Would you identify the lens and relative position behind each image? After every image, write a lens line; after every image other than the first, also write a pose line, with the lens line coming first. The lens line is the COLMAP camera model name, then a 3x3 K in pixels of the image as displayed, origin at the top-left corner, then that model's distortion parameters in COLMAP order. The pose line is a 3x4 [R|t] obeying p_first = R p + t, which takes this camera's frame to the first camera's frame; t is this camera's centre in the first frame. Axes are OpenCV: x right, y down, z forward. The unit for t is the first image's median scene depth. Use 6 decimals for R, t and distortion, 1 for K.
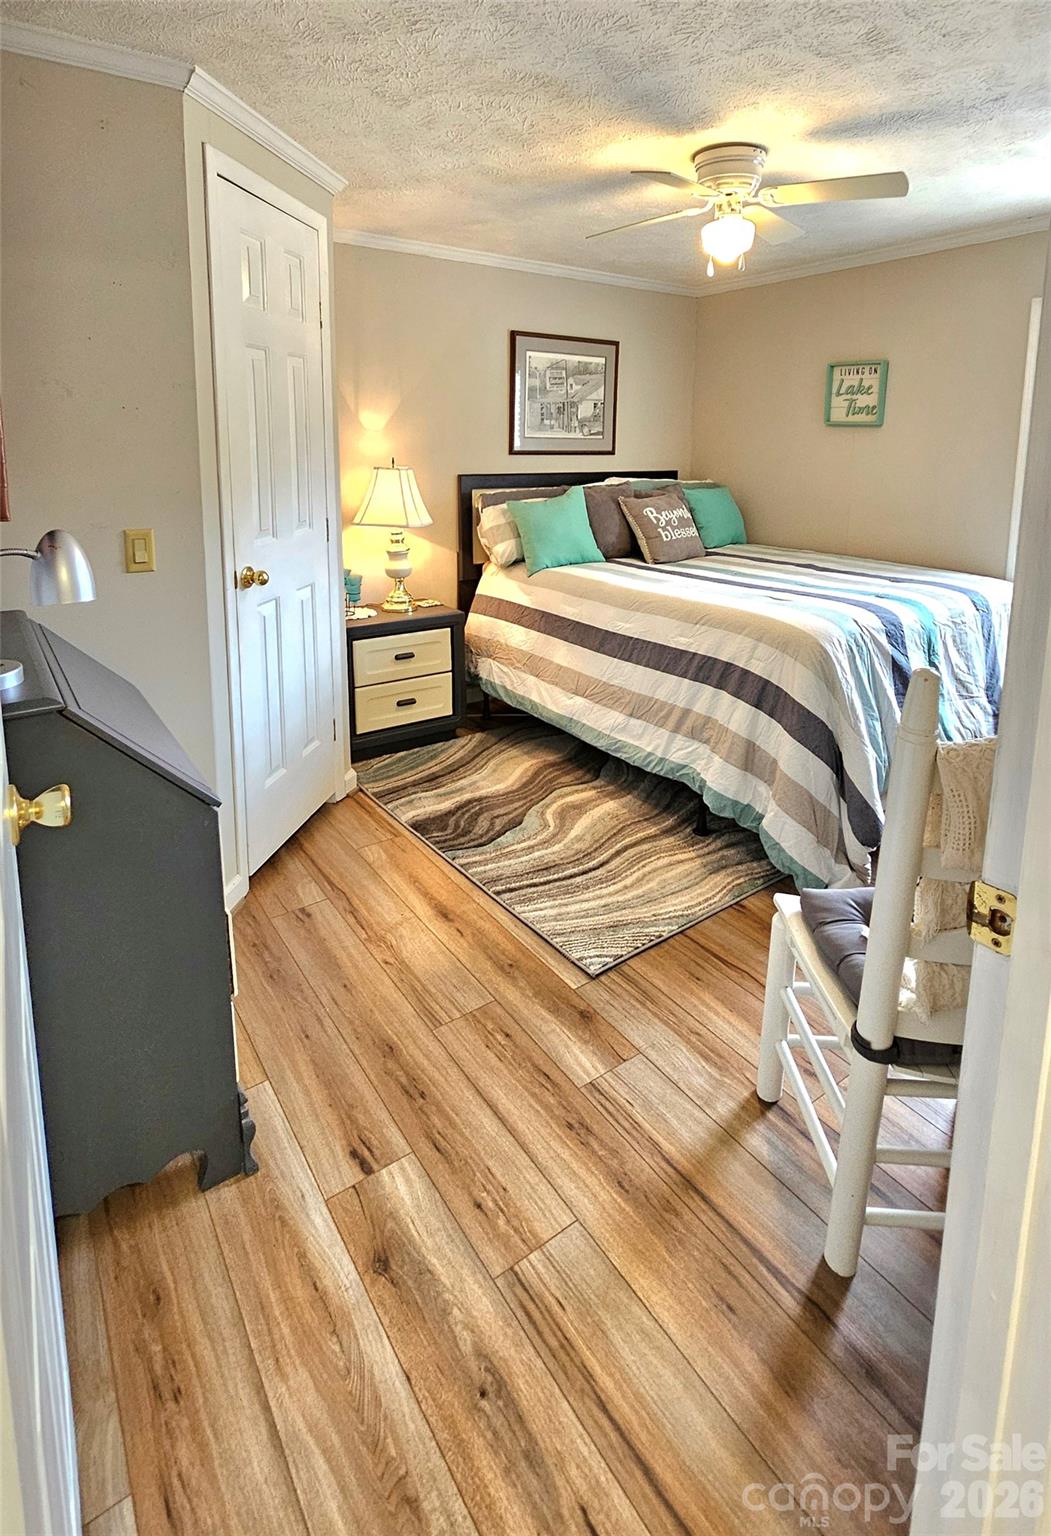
lens RADIAL K [[1212.0, 0, 526.9], [0, 1212.0, 766.5], [0, 0, 1]] dist [-0.006866, 0.000535]
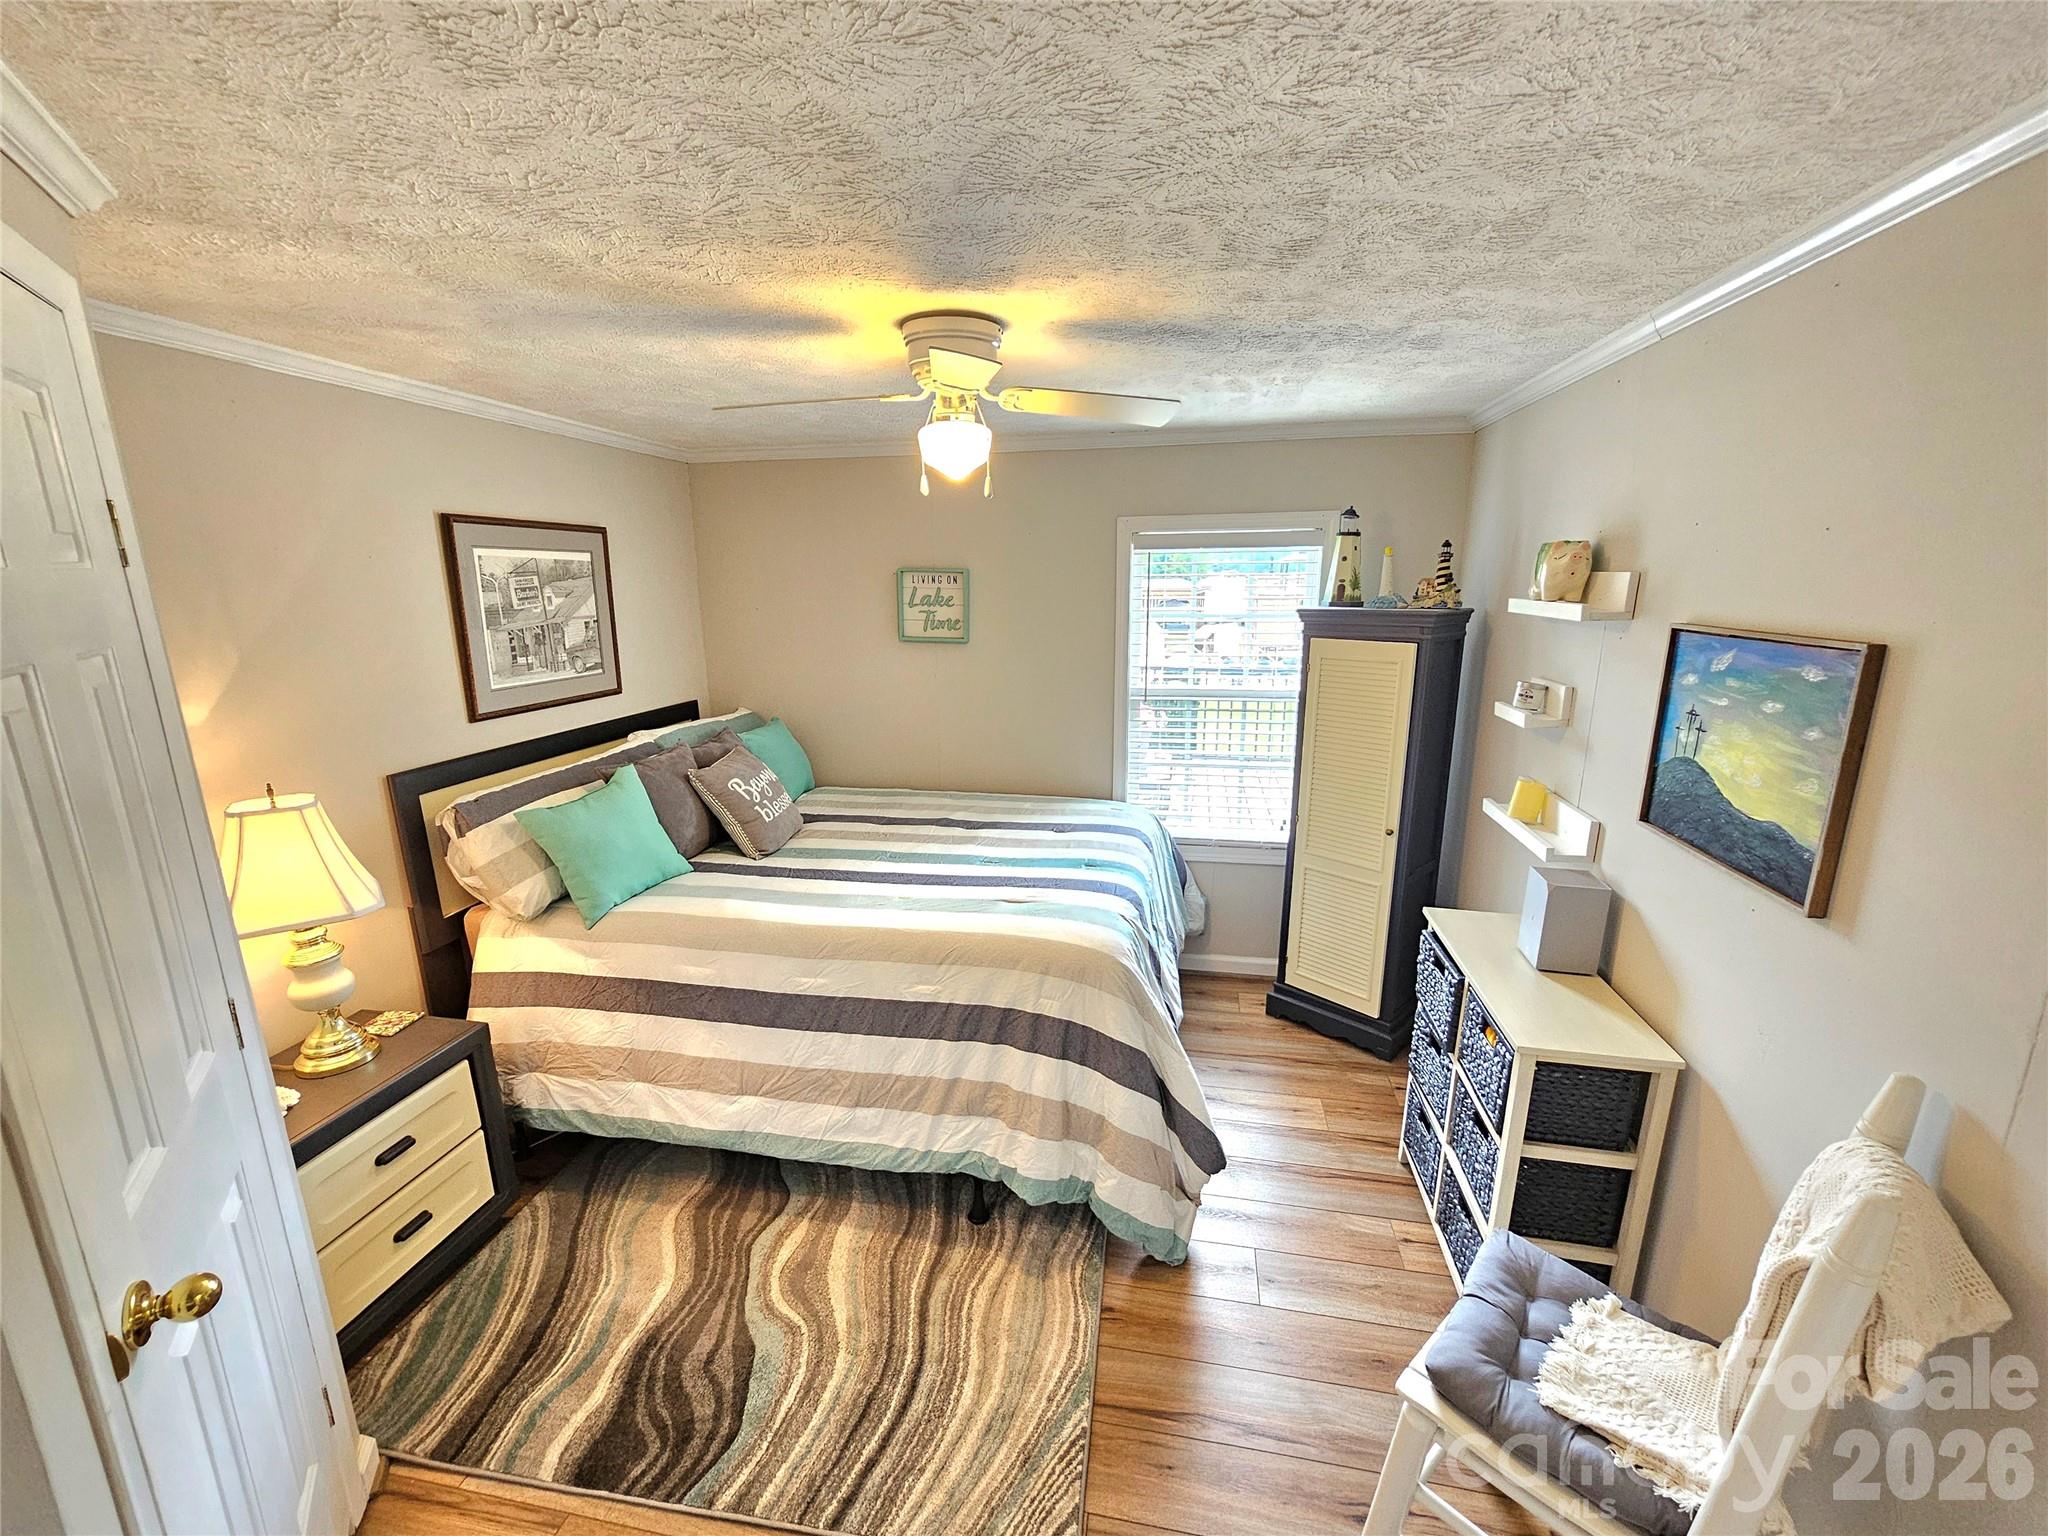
lens RADIAL K [[946.8, 0, 1025.1], [0, 946.8, 770.8], [0, 0, 1]] dist [-0.000384, 0.002882]
pose [[0.610538, -0.195862, 0.767386, -0.225180], [0.155953, 0.979699, 0.125973, -0.271488], [-0.776481, 0.042764, 0.628688, 0.544983]]
